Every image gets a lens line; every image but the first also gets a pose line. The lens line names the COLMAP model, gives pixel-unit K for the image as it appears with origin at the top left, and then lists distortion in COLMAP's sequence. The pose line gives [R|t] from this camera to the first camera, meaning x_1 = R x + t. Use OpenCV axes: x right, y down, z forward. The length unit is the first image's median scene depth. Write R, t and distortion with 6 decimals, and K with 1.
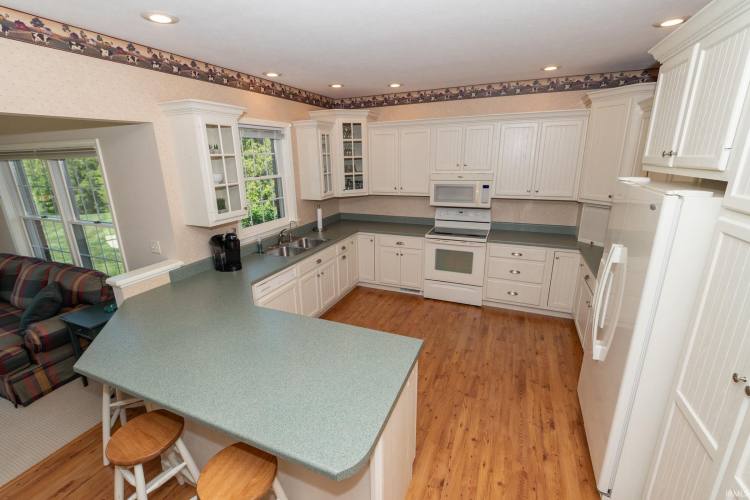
lens RADIAL K [[328.9, 0, 364.6], [0, 328.9, 248.0], [0, 0, 1]] dist [0.001734, 0.000249]
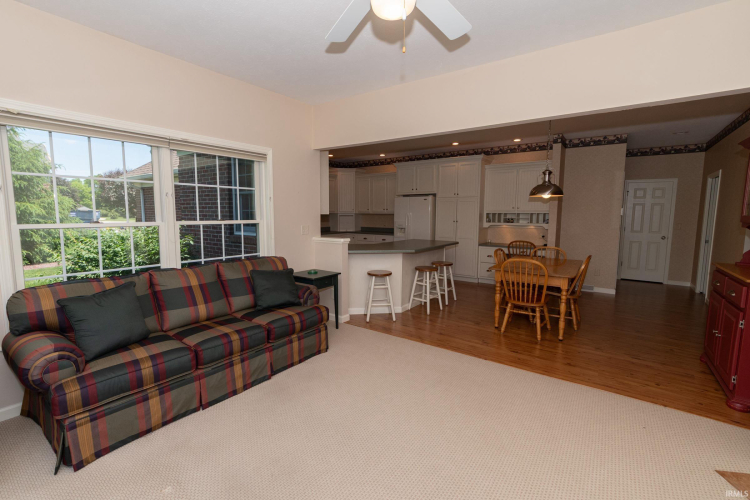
lens RADIAL K [[340.4, 0, 364.9], [0, 340.4, 248.2], [0, 0, 1]] dist [0.003628, -0.000157]
pose [[0.216121, -0.082332, 0.972889, -1.418185], [0.253981, 0.966876, 0.025403, 0.066809], [-0.942754, 0.241605, 0.229873, 0.304150]]
